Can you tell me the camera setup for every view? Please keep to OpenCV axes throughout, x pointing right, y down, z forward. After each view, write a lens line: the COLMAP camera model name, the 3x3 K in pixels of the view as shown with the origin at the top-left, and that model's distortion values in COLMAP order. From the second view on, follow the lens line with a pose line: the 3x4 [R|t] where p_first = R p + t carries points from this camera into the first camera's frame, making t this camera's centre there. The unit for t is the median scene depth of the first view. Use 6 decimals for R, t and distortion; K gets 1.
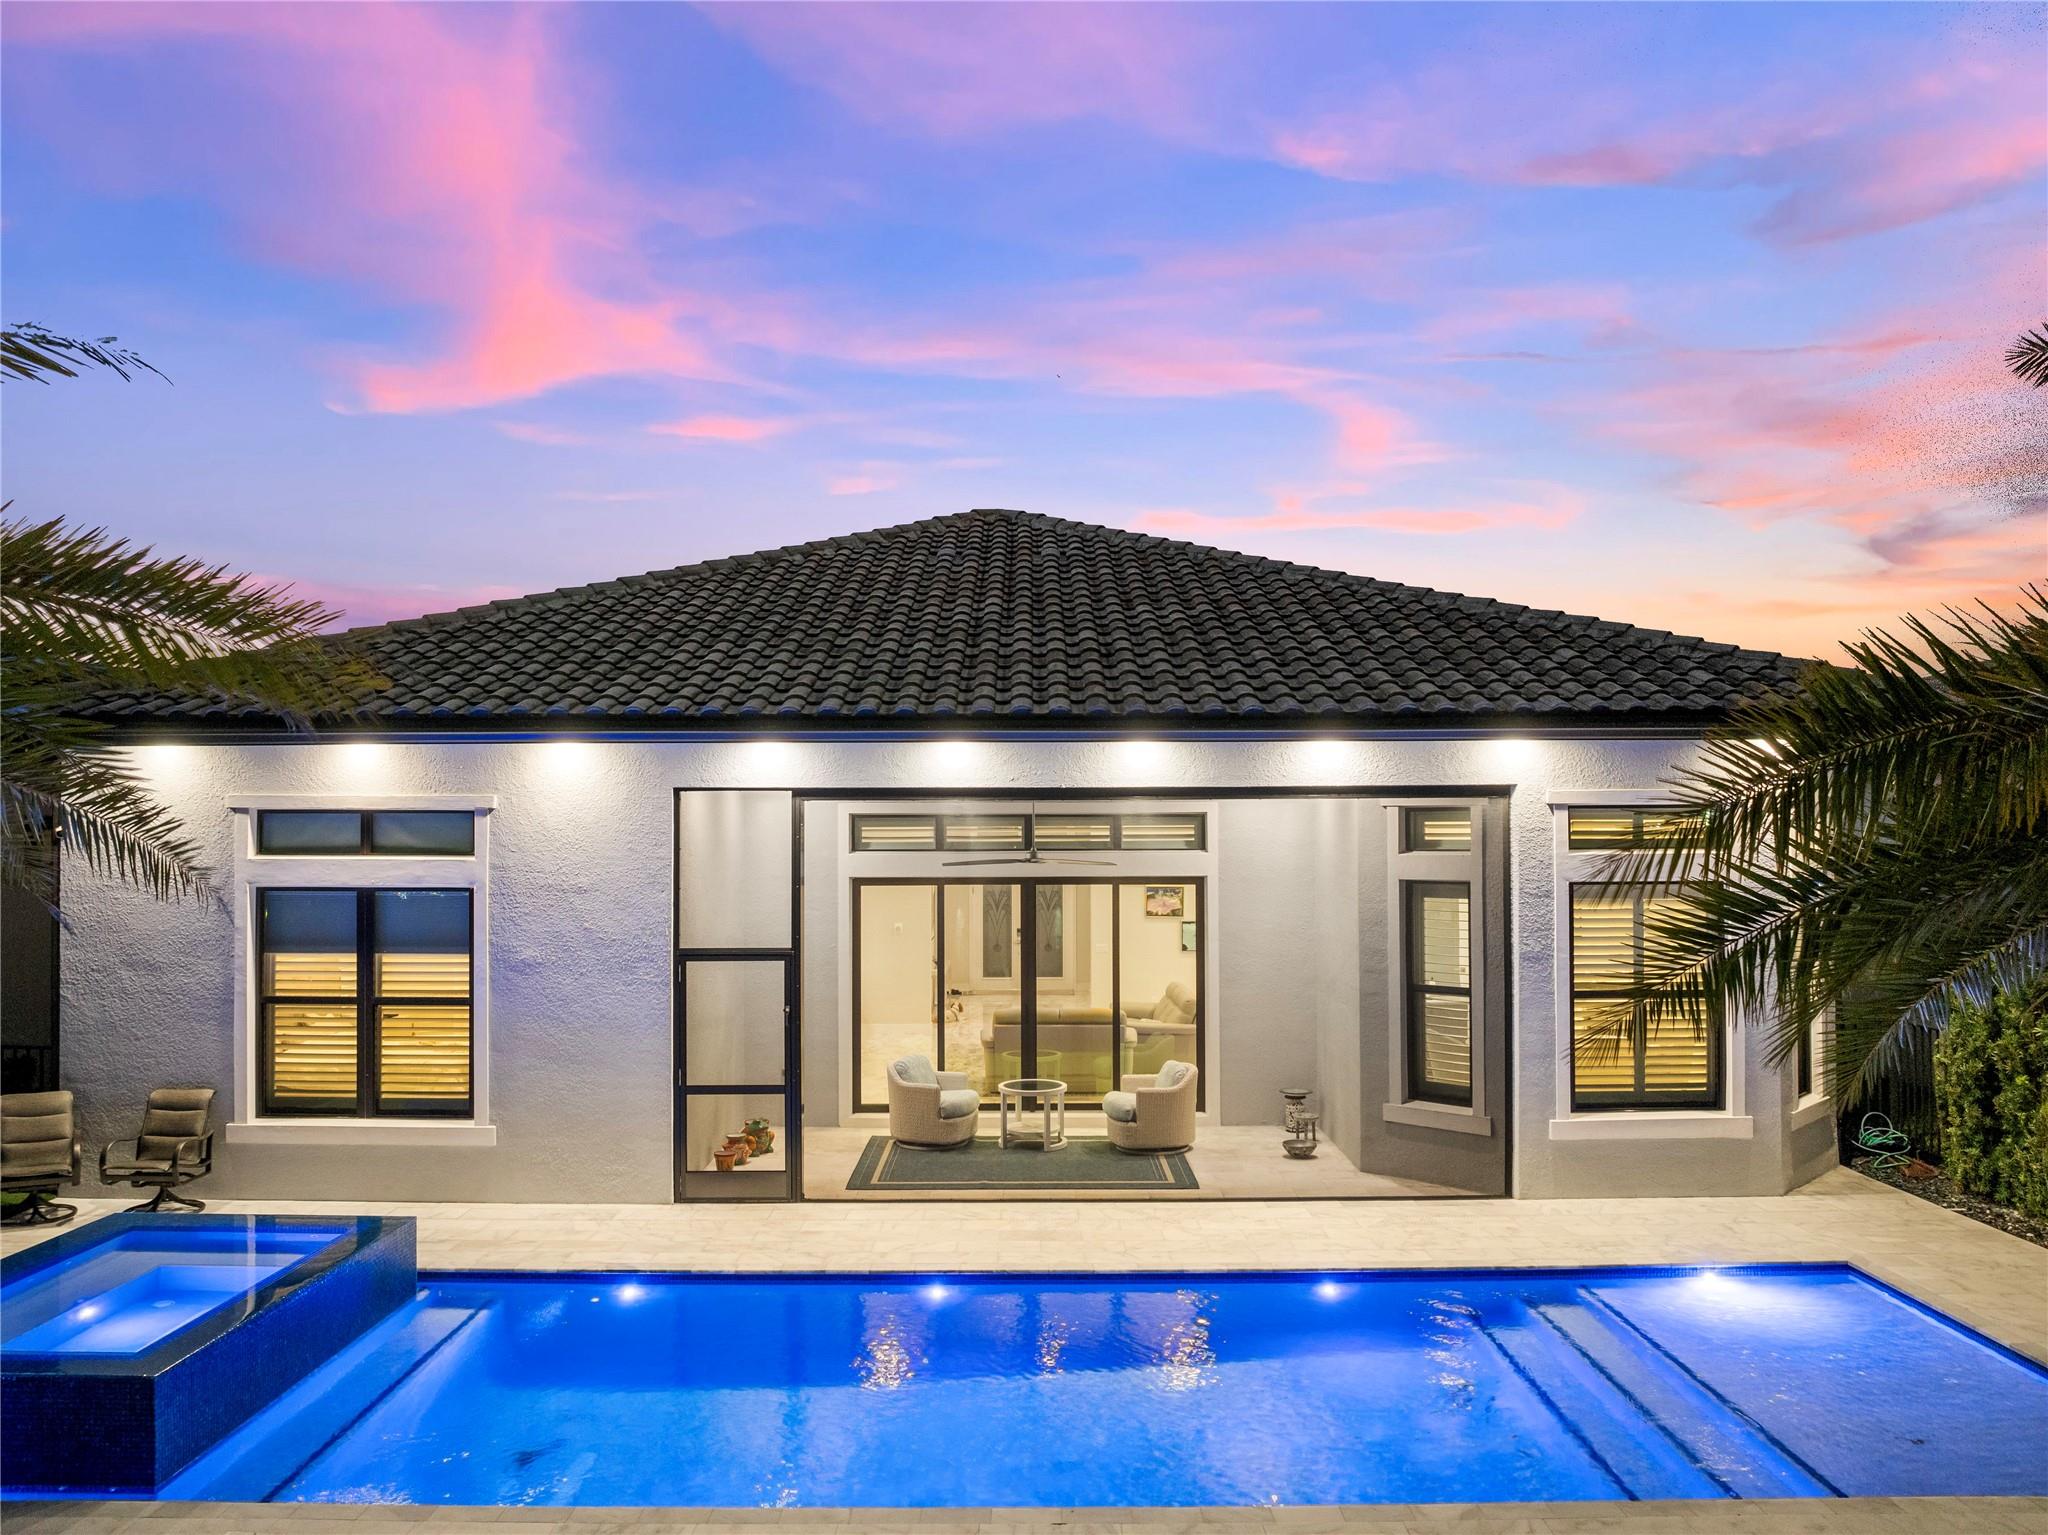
lens RADIAL K [[1486.5, 0, 1024.5], [0, 1486.5, 801.6], [0, 0, 1]] dist [-0.046021, 0.002884]
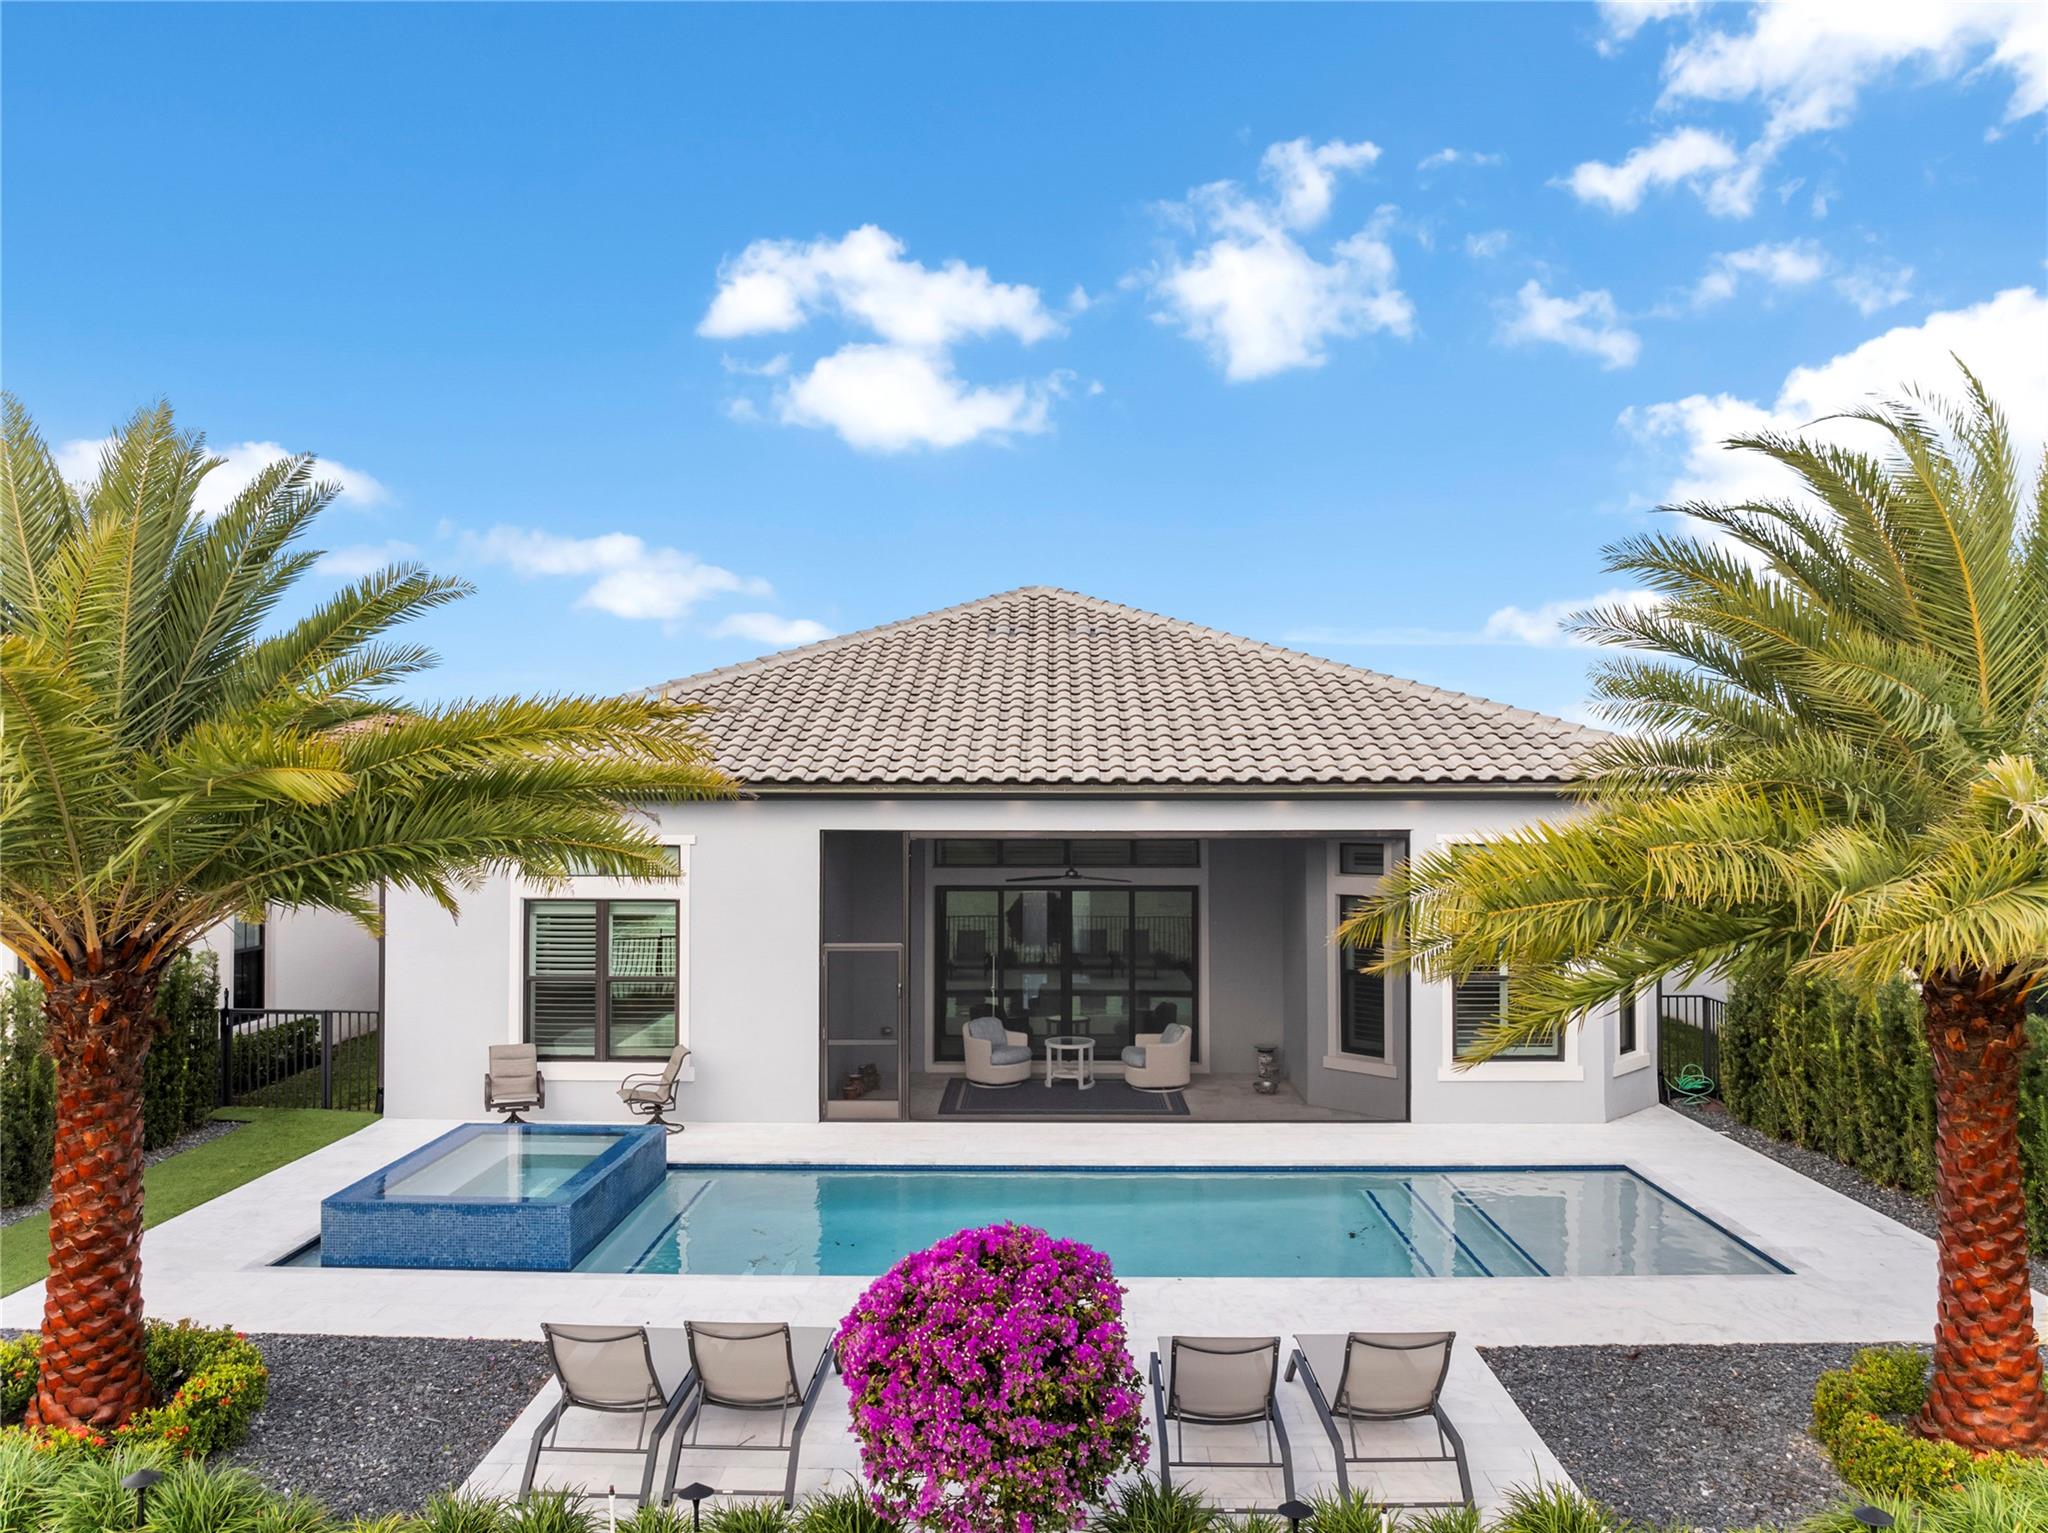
lens RADIAL K [[1466.5, 0, 1029.0], [0, 1466.5, 760.0], [0, 0, 1]] dist [-0.042414, -0.002253]
pose [[0.999896, 0.001087, -0.014408, -0.015922], [-0.001173, 0.999982, -0.005960, -0.068622], [0.014401, 0.005976, 0.999878, -0.398496]]
